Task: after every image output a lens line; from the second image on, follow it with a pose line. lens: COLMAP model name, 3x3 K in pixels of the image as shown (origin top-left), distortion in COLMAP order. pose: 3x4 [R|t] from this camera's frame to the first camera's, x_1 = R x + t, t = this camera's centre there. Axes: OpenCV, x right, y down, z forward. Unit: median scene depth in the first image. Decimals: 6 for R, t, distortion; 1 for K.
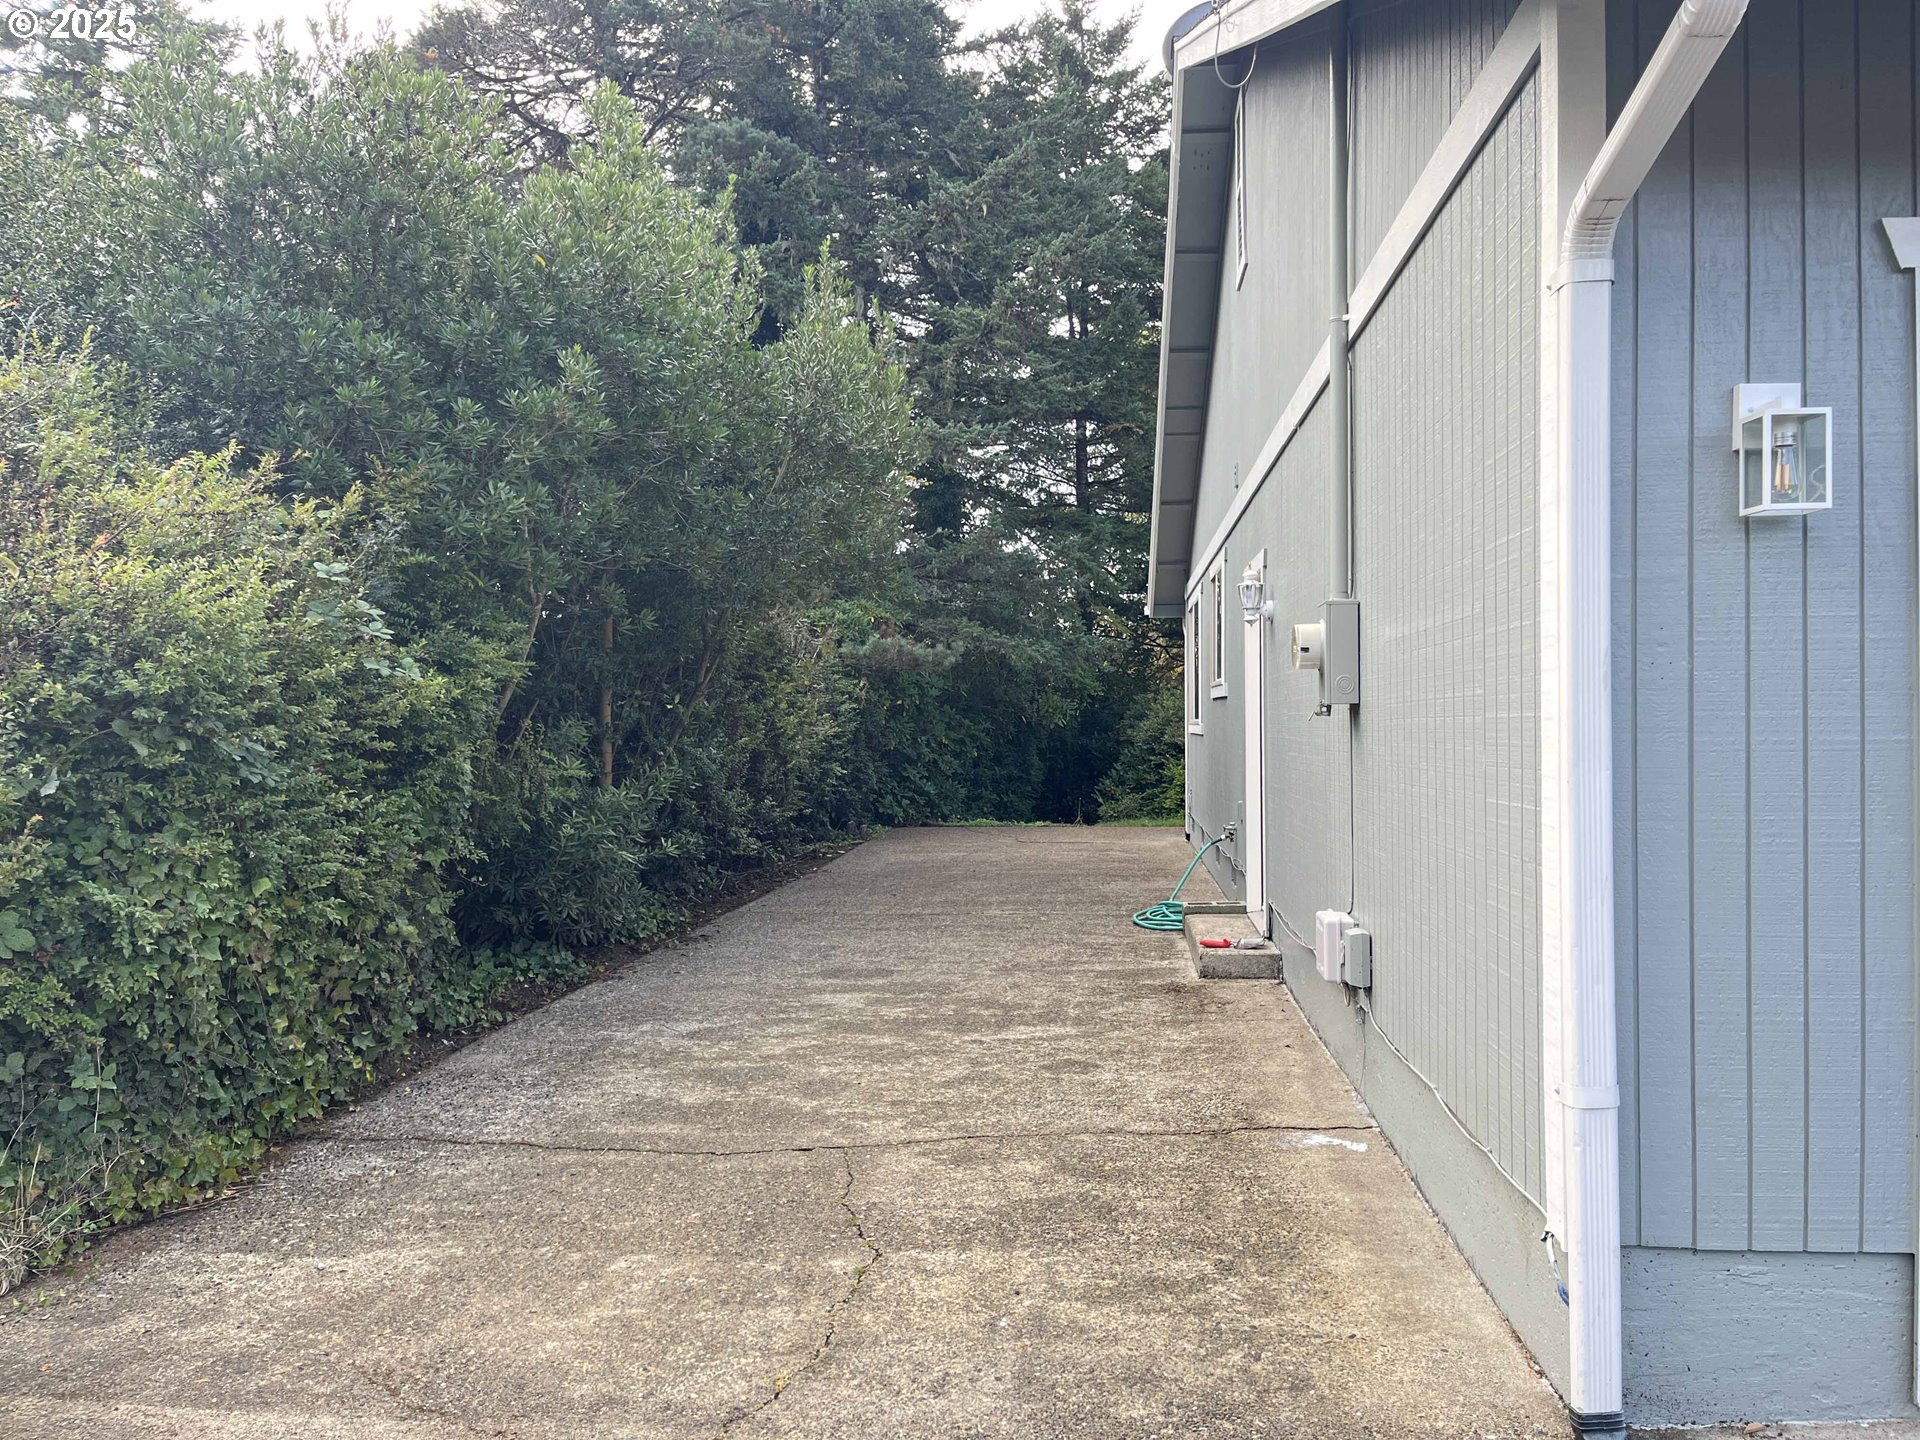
lens RADIAL K [[1443.7, 0, 967.2], [0, 1443.7, 721.8], [0, 0, 1]] dist [0.084848, -0.119389]
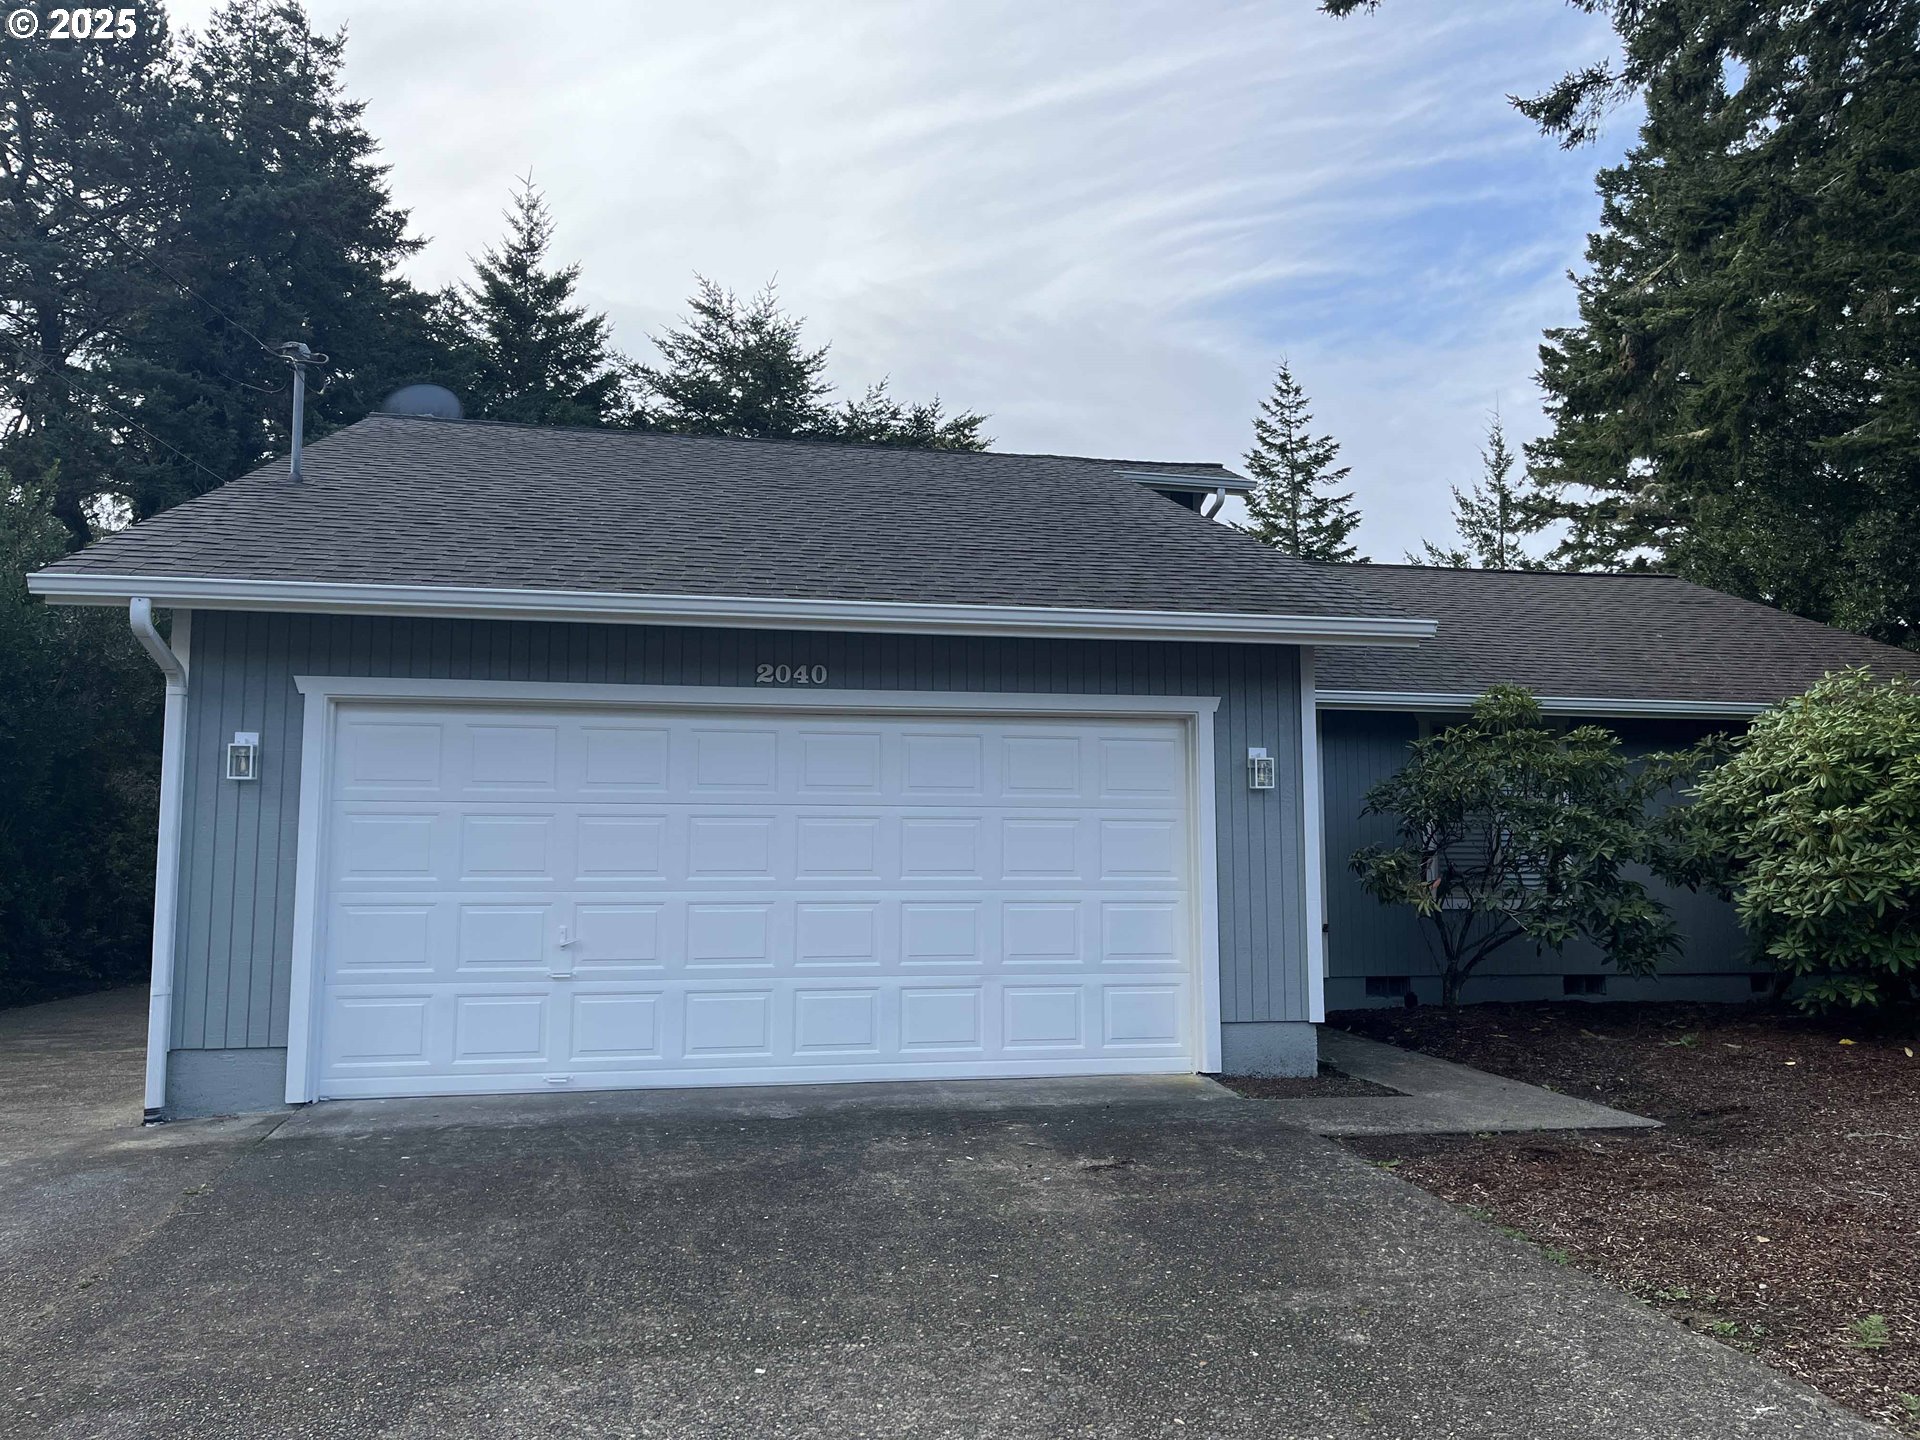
lens RADIAL K [[1458.3, 0, 960.0], [0, 1458.3, 720.0], [0, 0, 1]] dist [0.049289, -0.039606]
pose [[0.958688, 0.038088, 0.281897, 0.253258], [-0.008320, 0.994326, -0.106053, 0.006707], [-0.284337, 0.099327, 0.953565, -0.507015]]
